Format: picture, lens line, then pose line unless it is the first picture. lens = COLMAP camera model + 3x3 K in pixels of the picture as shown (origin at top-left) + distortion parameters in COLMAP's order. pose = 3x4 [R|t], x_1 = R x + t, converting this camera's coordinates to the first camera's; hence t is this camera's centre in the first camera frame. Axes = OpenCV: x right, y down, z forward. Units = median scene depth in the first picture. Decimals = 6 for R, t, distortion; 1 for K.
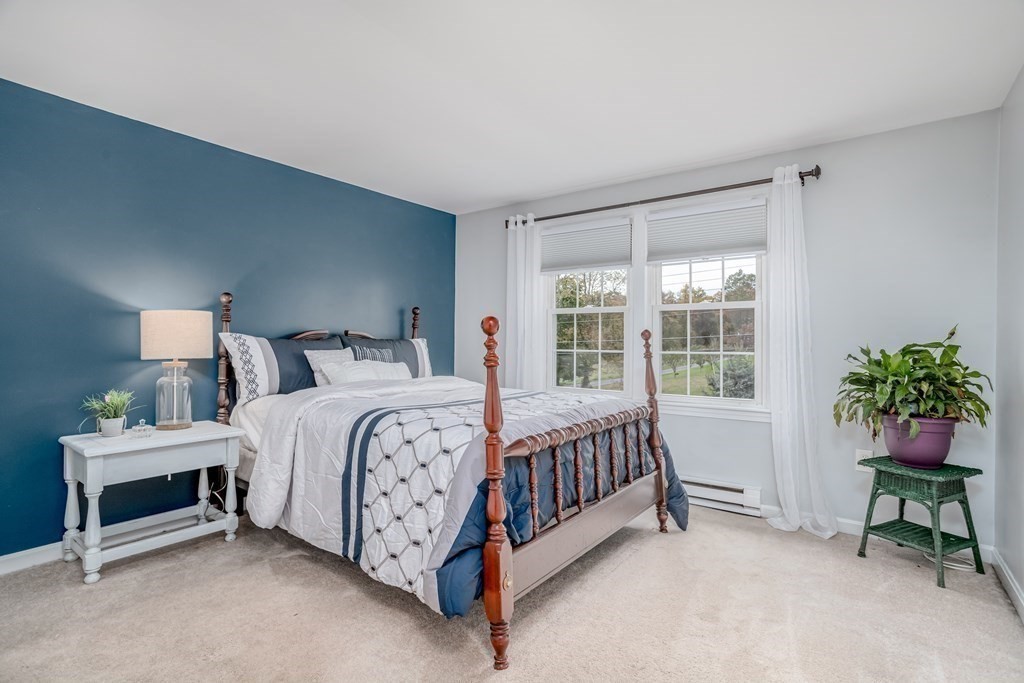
lens RADIAL K [[498.9, 0, 506.9], [0, 498.9, 338.8], [0, 0, 1]] dist [-0.050049, 0.029973]
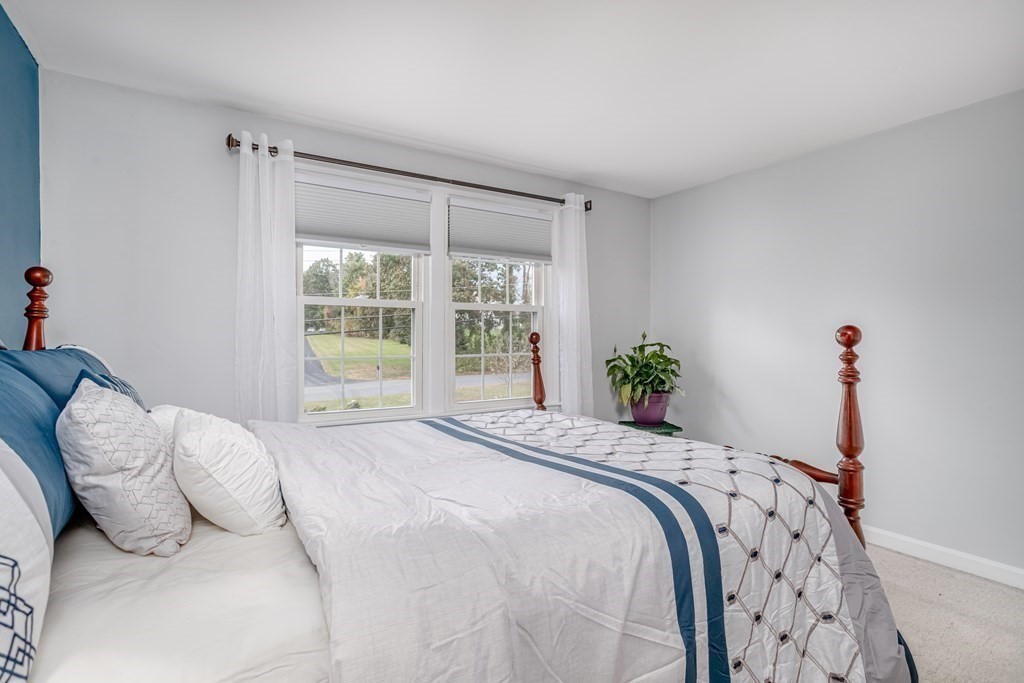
lens RADIAL K [[498.9, 0, 506.9], [0, 498.9, 338.8], [0, 0, 1]] dist [-0.050049, 0.029973]
pose [[0.357536, -0.008225, 0.933863, -0.583753], [-0.004923, 0.999931, 0.010692, -0.015675], [-0.933886, -0.008420, 0.357471, 0.700606]]
